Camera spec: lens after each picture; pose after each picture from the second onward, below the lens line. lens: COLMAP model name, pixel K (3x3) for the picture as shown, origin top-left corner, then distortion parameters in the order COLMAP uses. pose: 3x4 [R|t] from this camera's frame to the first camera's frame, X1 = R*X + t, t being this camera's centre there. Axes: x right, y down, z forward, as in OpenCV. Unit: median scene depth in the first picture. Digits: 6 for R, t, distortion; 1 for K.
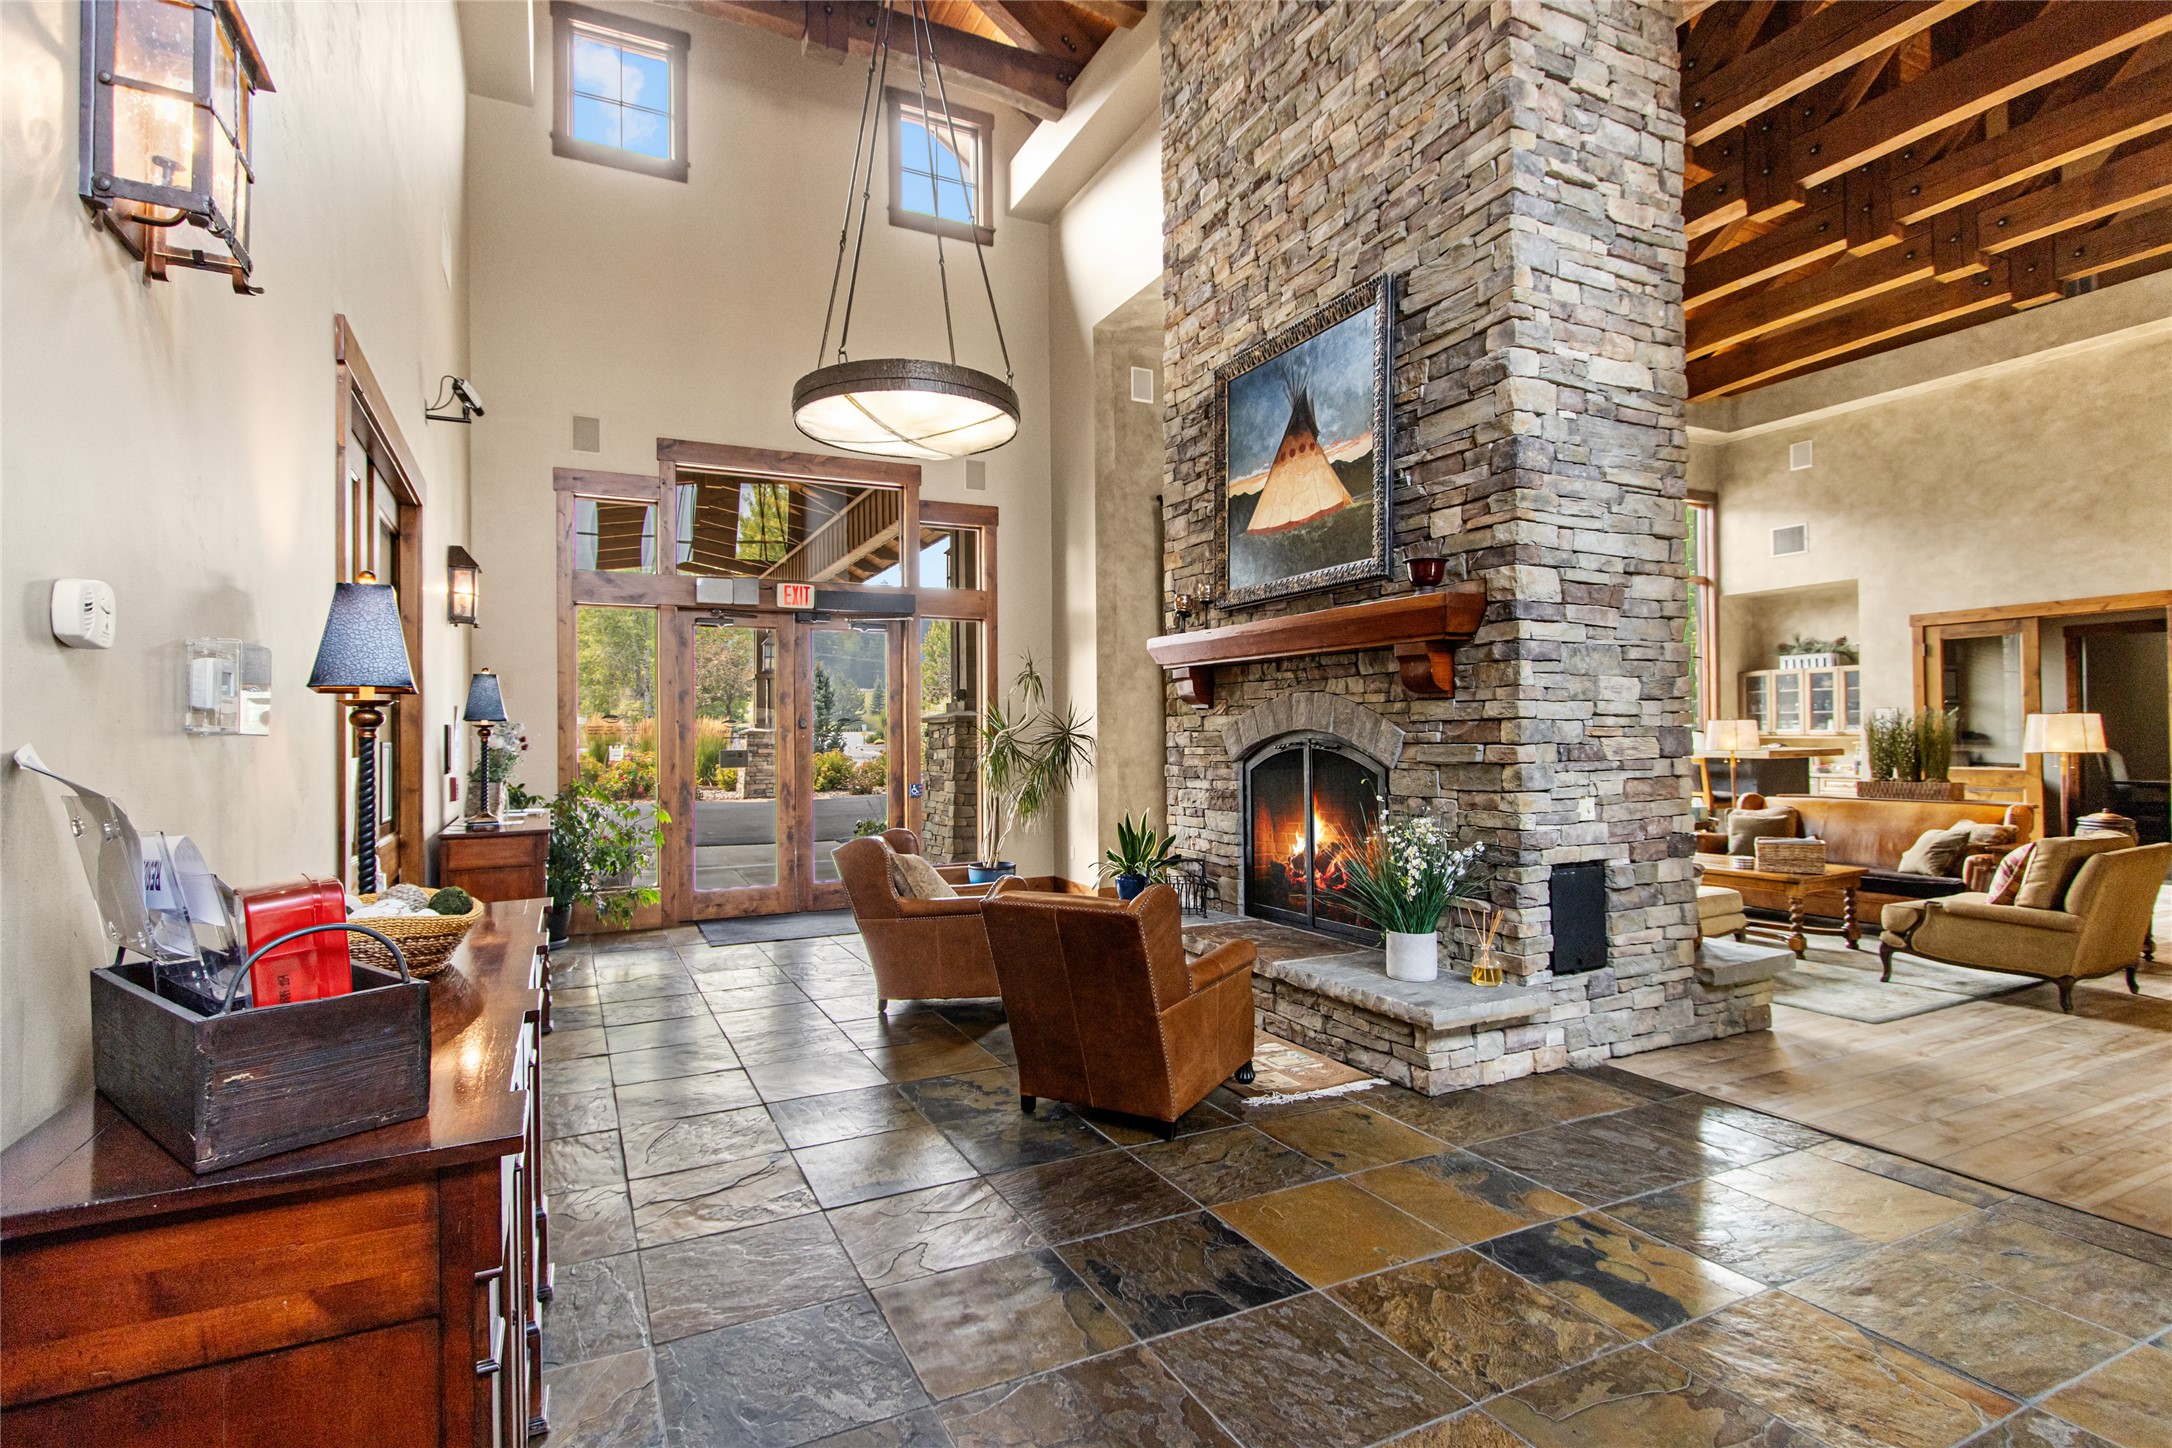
lens RADIAL K [[1069.4, 0, 1086.0], [0, 1069.4, 724.0], [0, 0, 1]] dist [-0.000133, 0.000075]
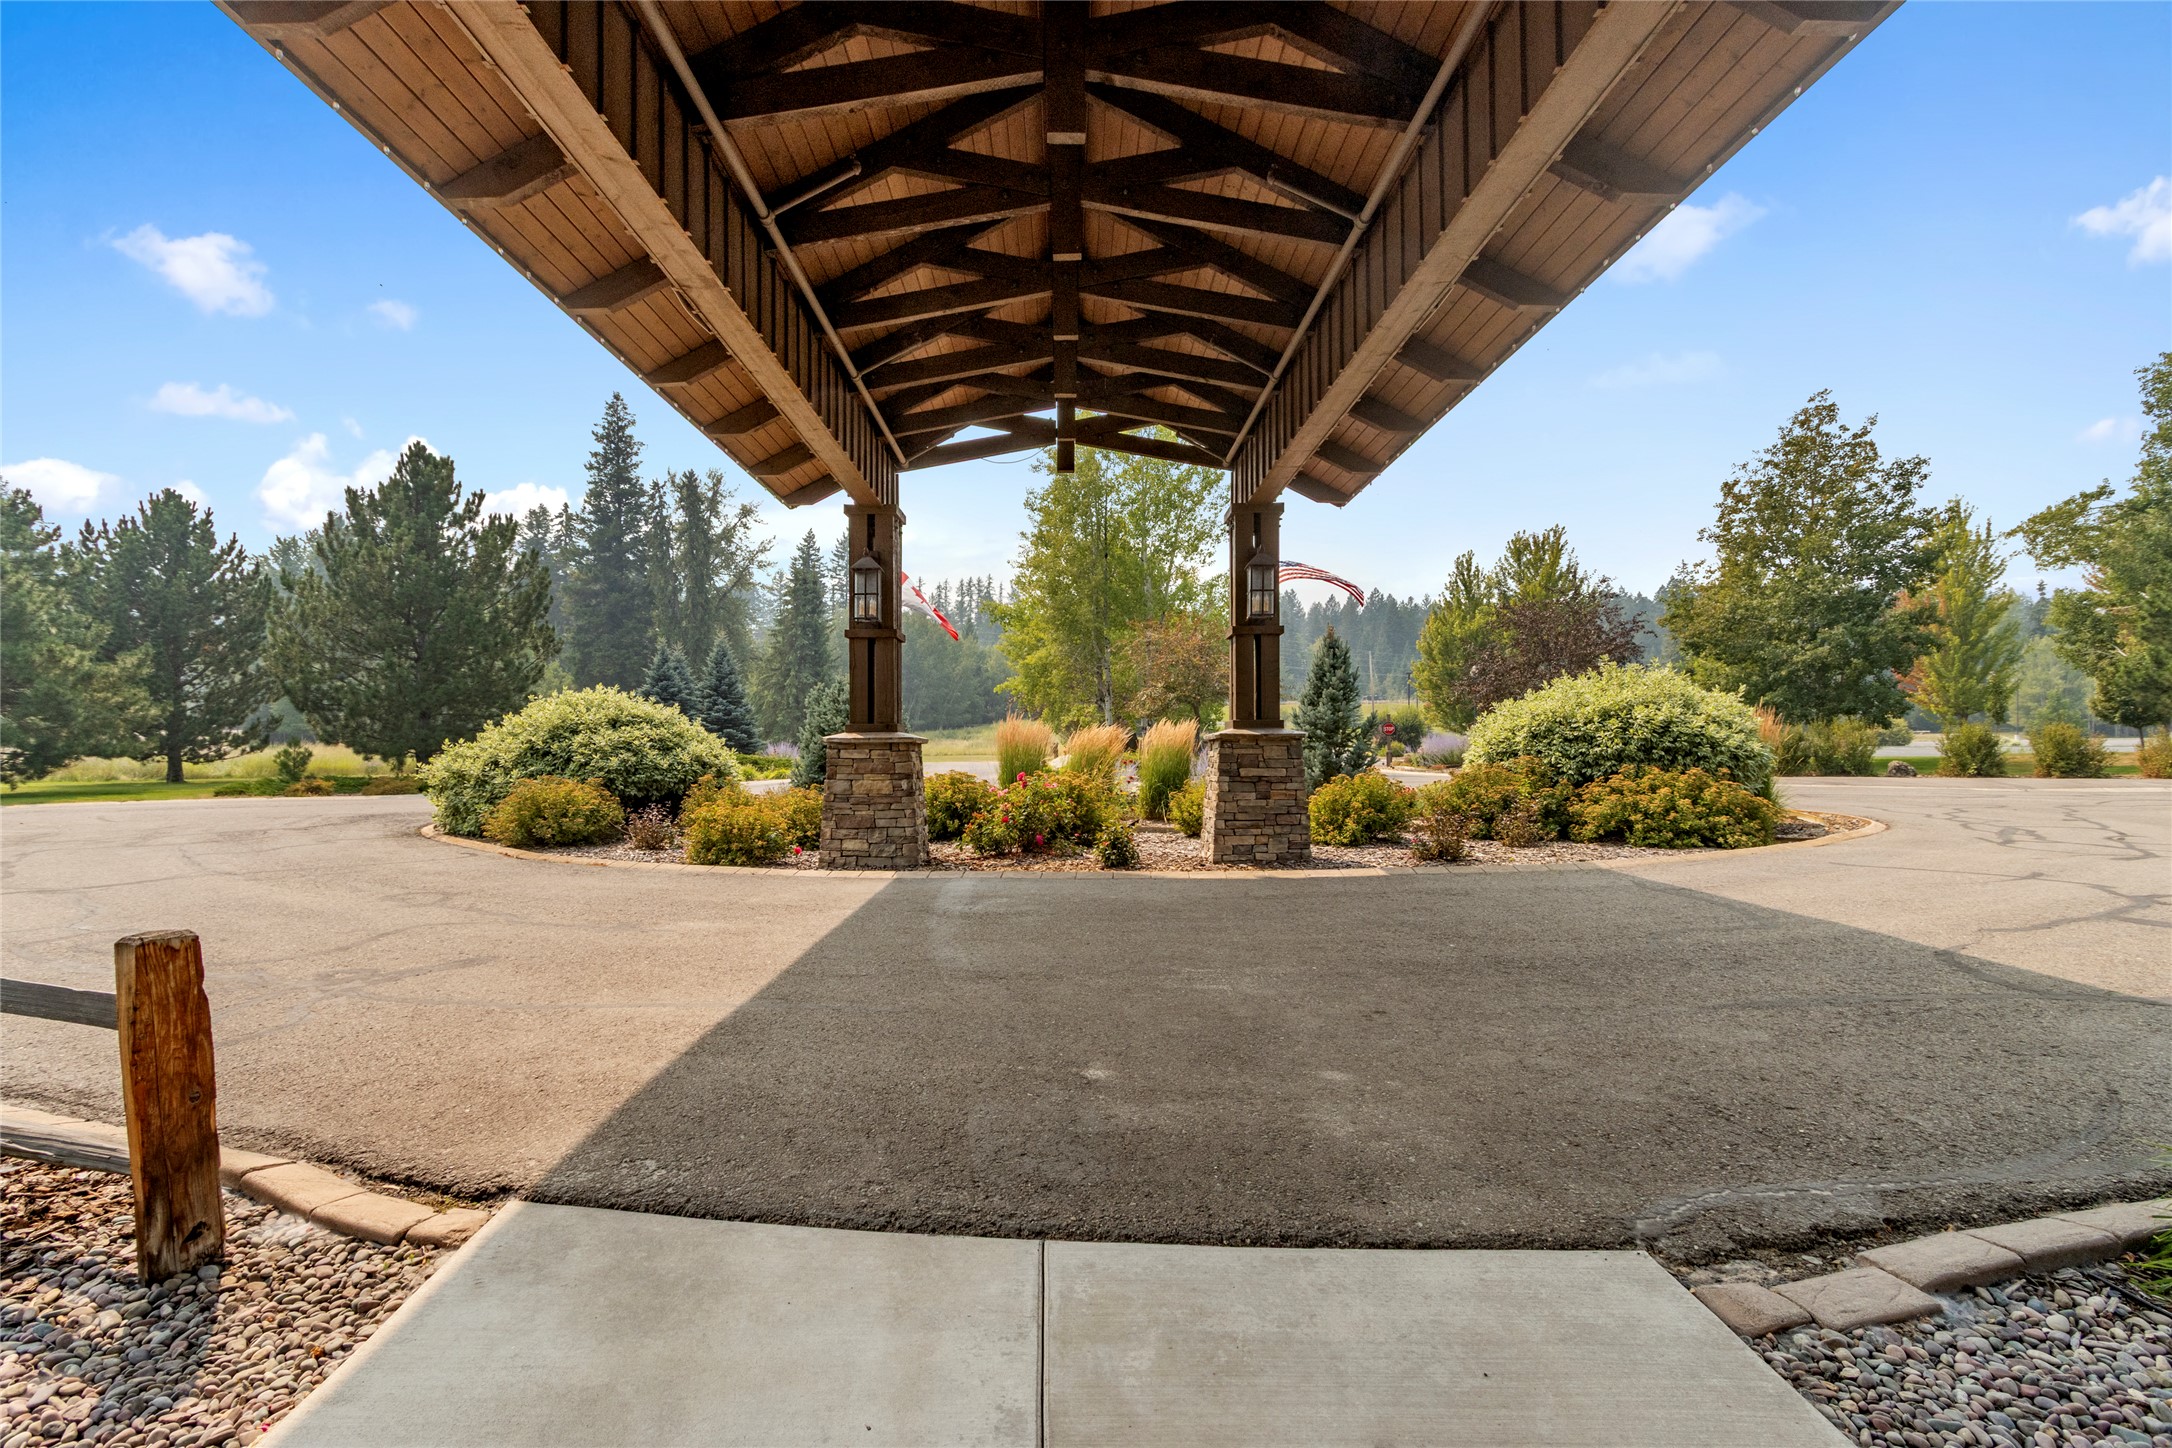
lens RADIAL K [[993.4, 0, 1086.0], [0, 993.4, 724.0], [0, 0, 1]] dist [-0.000304, 0.000073]
pose [[0.903072, -0.010875, -0.429352, -0.149521], [0.003364, 0.999828, -0.018249, 0.010094], [0.429476, 0.015036, 0.902953, 0.478041]]
